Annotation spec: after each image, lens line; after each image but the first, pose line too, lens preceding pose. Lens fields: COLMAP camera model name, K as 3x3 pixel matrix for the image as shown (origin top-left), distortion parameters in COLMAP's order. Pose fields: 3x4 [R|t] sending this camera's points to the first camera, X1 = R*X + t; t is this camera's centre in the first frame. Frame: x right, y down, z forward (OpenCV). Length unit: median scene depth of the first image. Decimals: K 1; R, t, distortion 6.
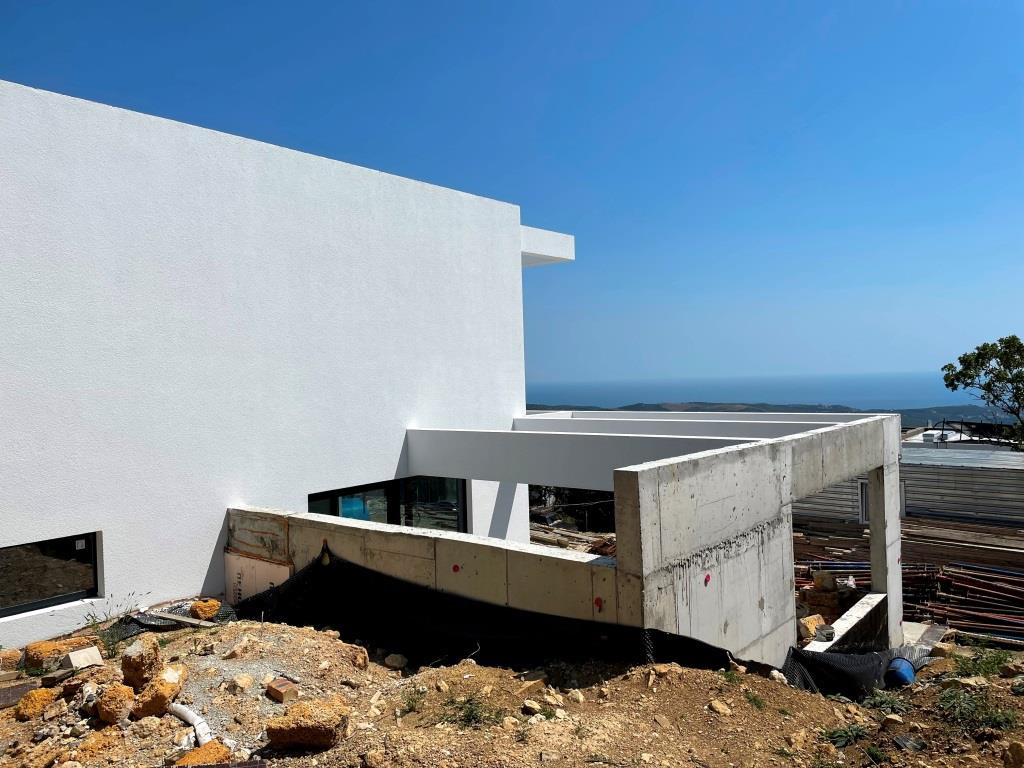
lens RADIAL K [[769.2, 0, 512.0], [0, 769.2, 384.0], [0, 0, 1]] dist [0.034682, 0.001602]
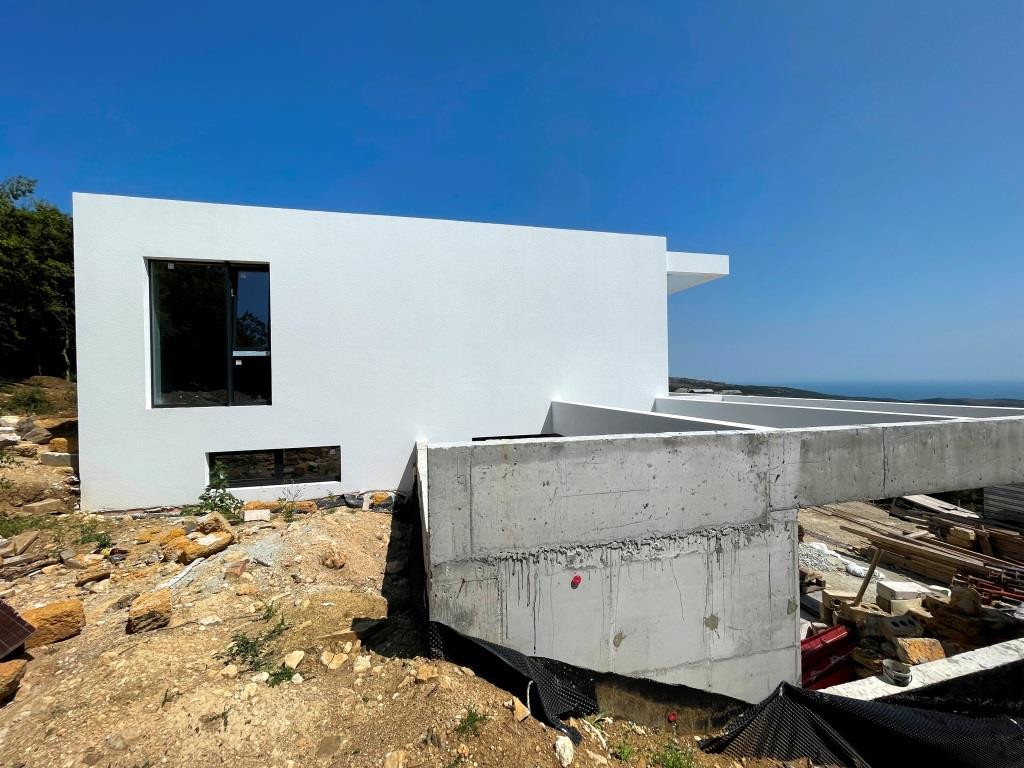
lens RADIAL K [[410.0, 0, 515.0], [0, 410.0, 380.1], [0, 0, 1]] dist [-0.000922, 0.000168]
pose [[0.800245, 0.017736, -0.599411, 0.398132], [-0.013996, 0.999843, 0.010899, 0.017625], [0.599510, -0.000333, 0.800367, 0.495077]]
